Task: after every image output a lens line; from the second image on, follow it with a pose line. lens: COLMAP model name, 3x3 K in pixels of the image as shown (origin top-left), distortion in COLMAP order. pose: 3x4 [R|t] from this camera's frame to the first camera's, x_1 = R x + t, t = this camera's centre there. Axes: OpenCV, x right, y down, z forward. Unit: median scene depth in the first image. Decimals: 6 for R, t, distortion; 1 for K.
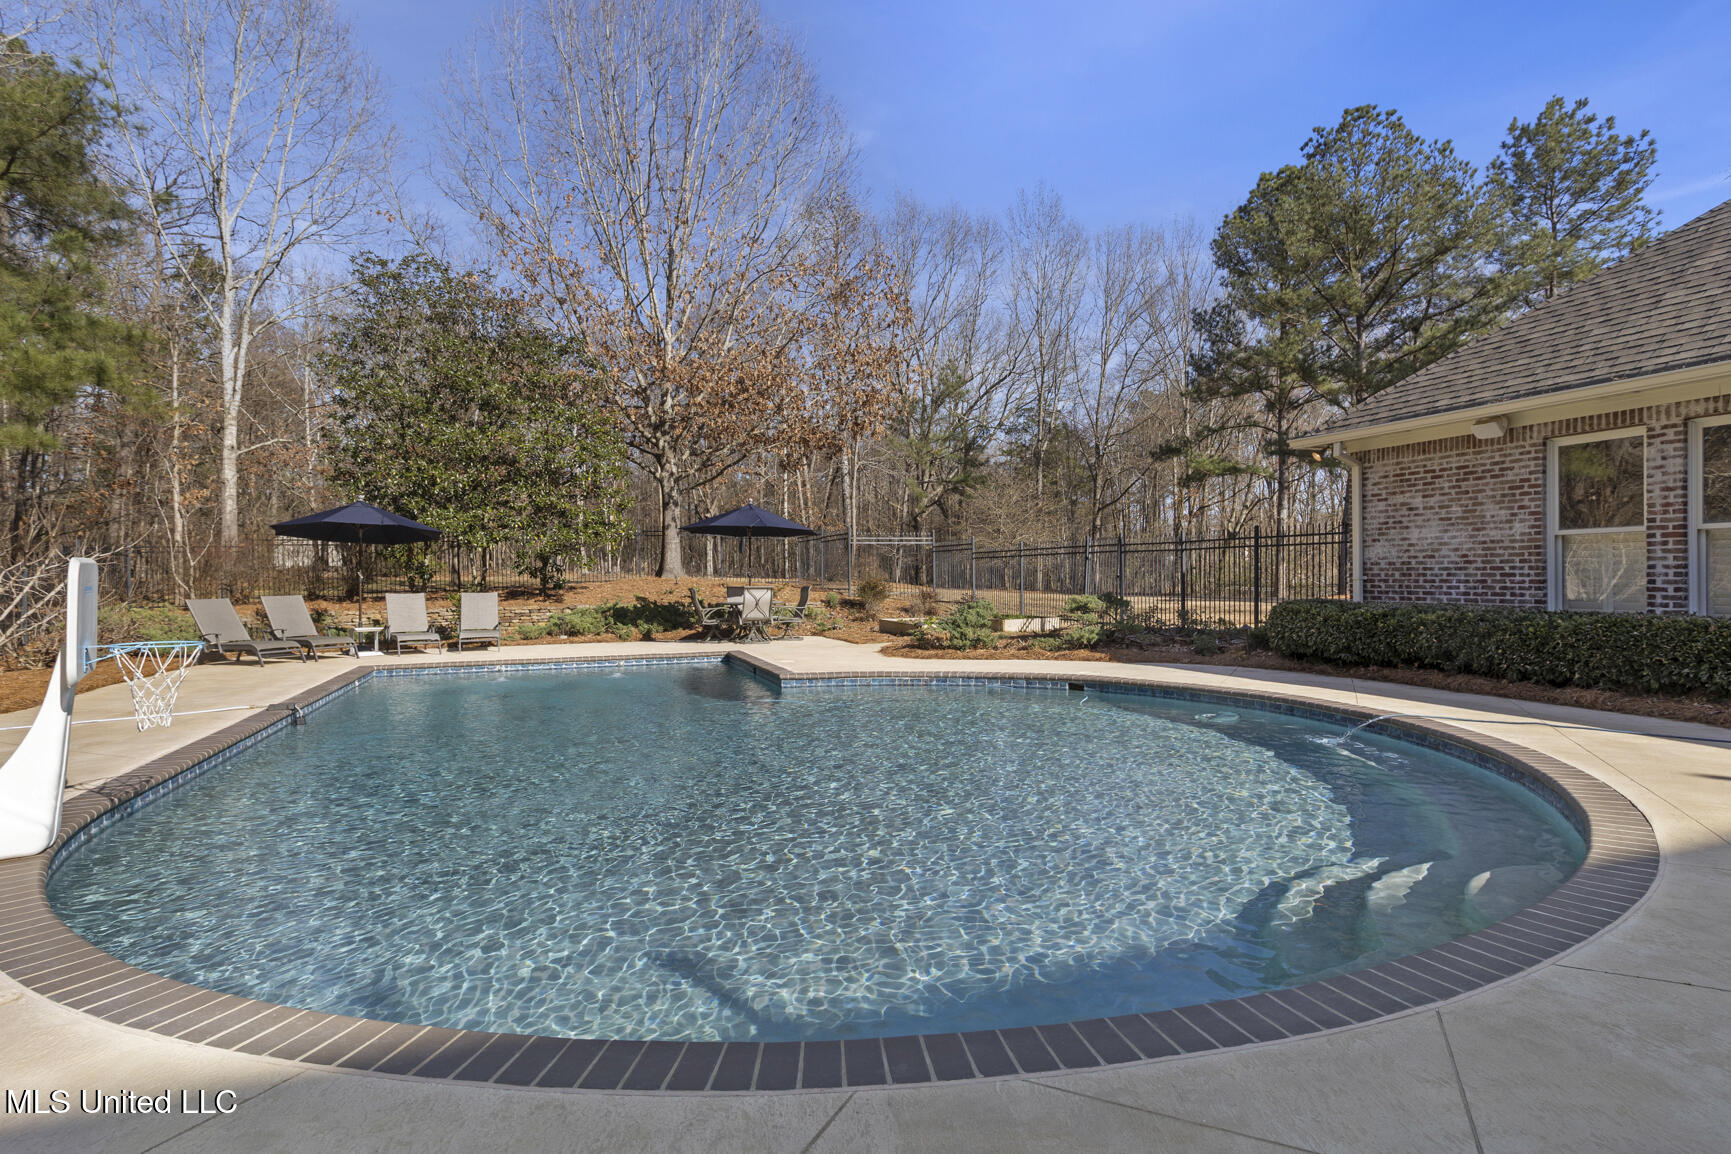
lens RADIAL K [[921.6, 0, 854.9], [0, 921.6, 579.4], [0, 0, 1]] dist [0.005995, 0.000895]
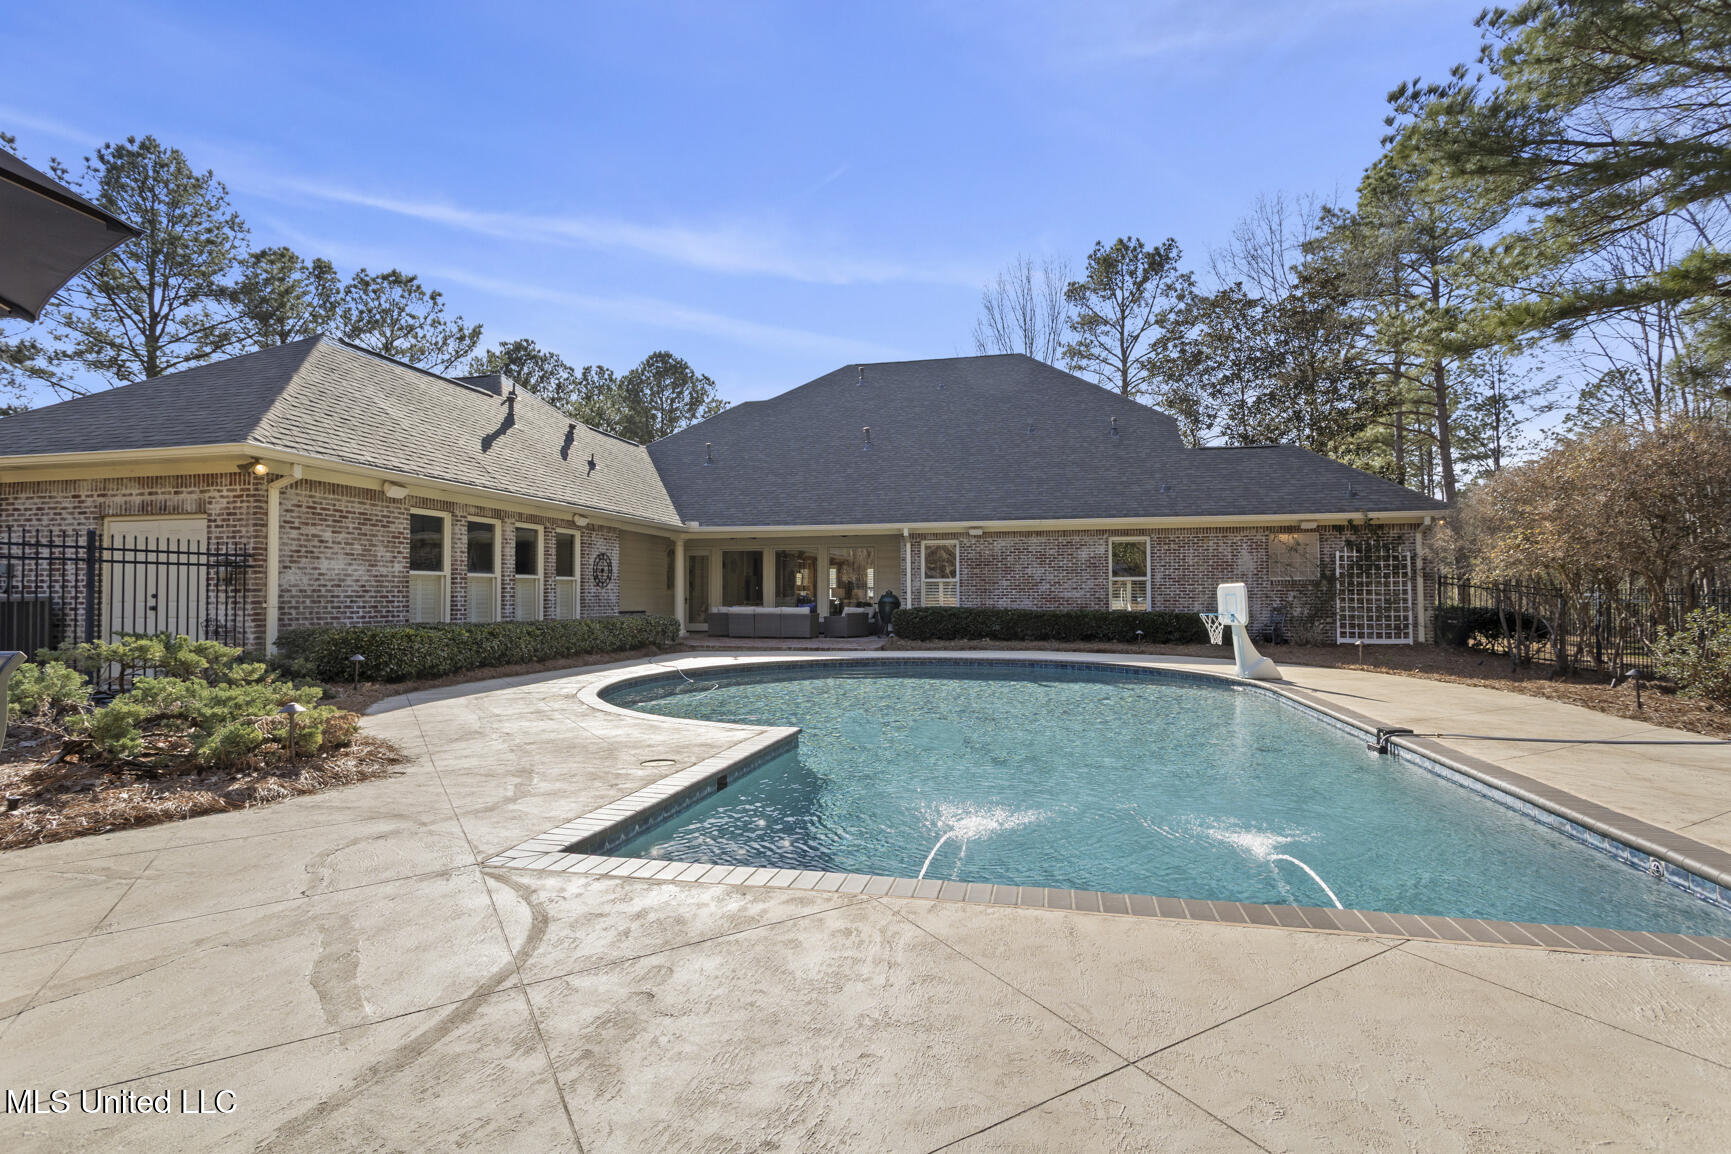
lens RADIAL K [[833.3, 0, 865.3], [0, 833.3, 578.7], [0, 0, 1]] dist [-0.000041, -0.000078]
pose [[-0.840276, 0.022145, 0.541706, -0.517928], [0.010712, 0.999649, -0.024251, -0.001615], [-0.542053, -0.014575, -0.840218, 1.640810]]
